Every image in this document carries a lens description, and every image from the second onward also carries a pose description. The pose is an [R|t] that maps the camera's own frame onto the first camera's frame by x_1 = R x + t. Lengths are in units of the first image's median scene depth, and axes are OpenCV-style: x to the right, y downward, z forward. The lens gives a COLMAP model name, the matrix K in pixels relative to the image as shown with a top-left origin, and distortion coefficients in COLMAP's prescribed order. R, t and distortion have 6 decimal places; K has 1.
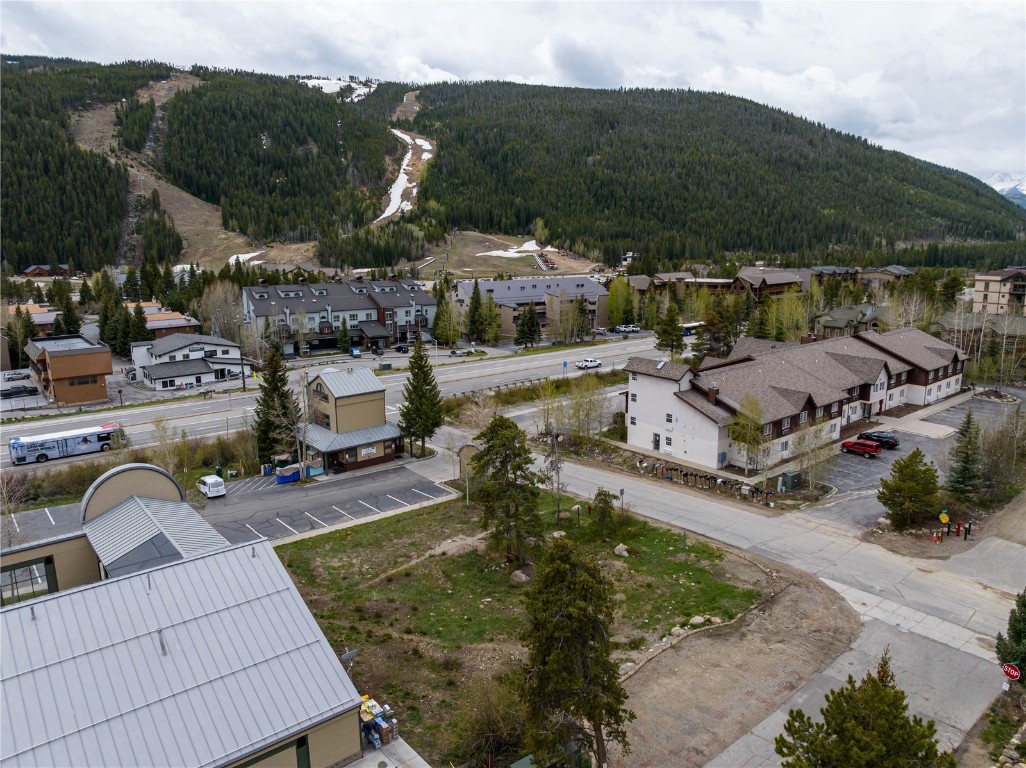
lens RADIAL K [[723.2, 0, 518.2], [0, 723.2, 377.8], [0, 0, 1]] dist [-0.036209, 0.002329]
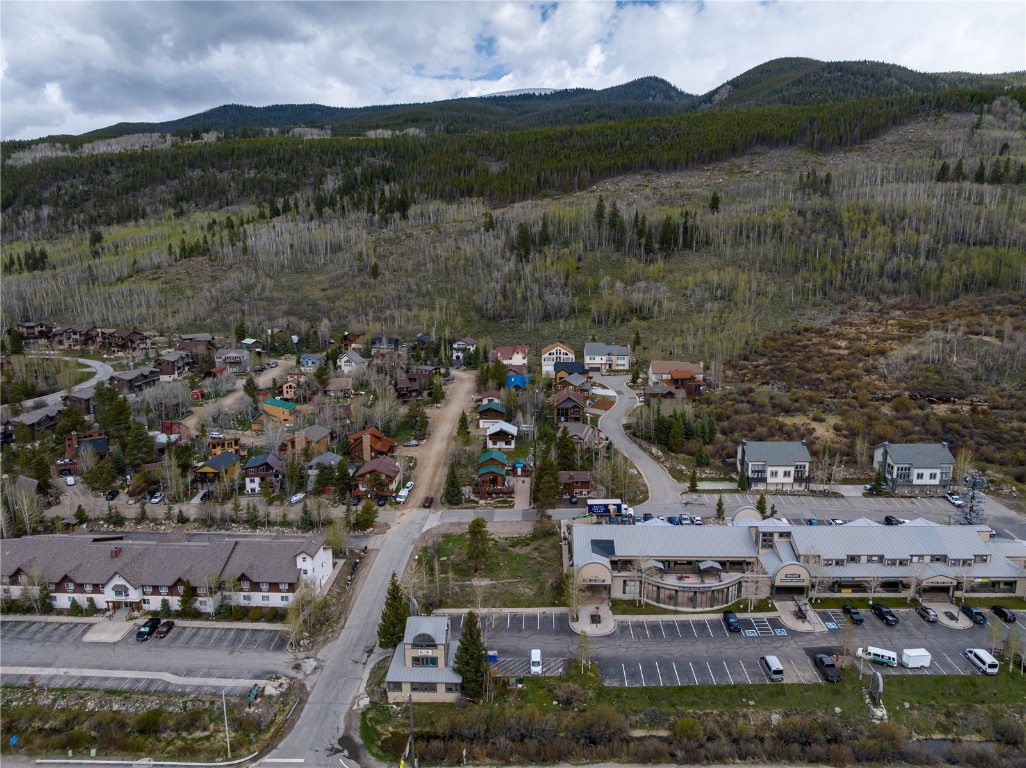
lens RADIAL K [[723.2, 0, 518.2], [0, 723.2, 377.8], [0, 0, 1]] dist [-0.036209, 0.002329]
pose [[-0.744720, -0.118249, 0.656818, -0.140465], [0.142071, 0.933529, 0.329150, -0.099153], [-0.652080, 0.338439, -0.678418, 0.194032]]
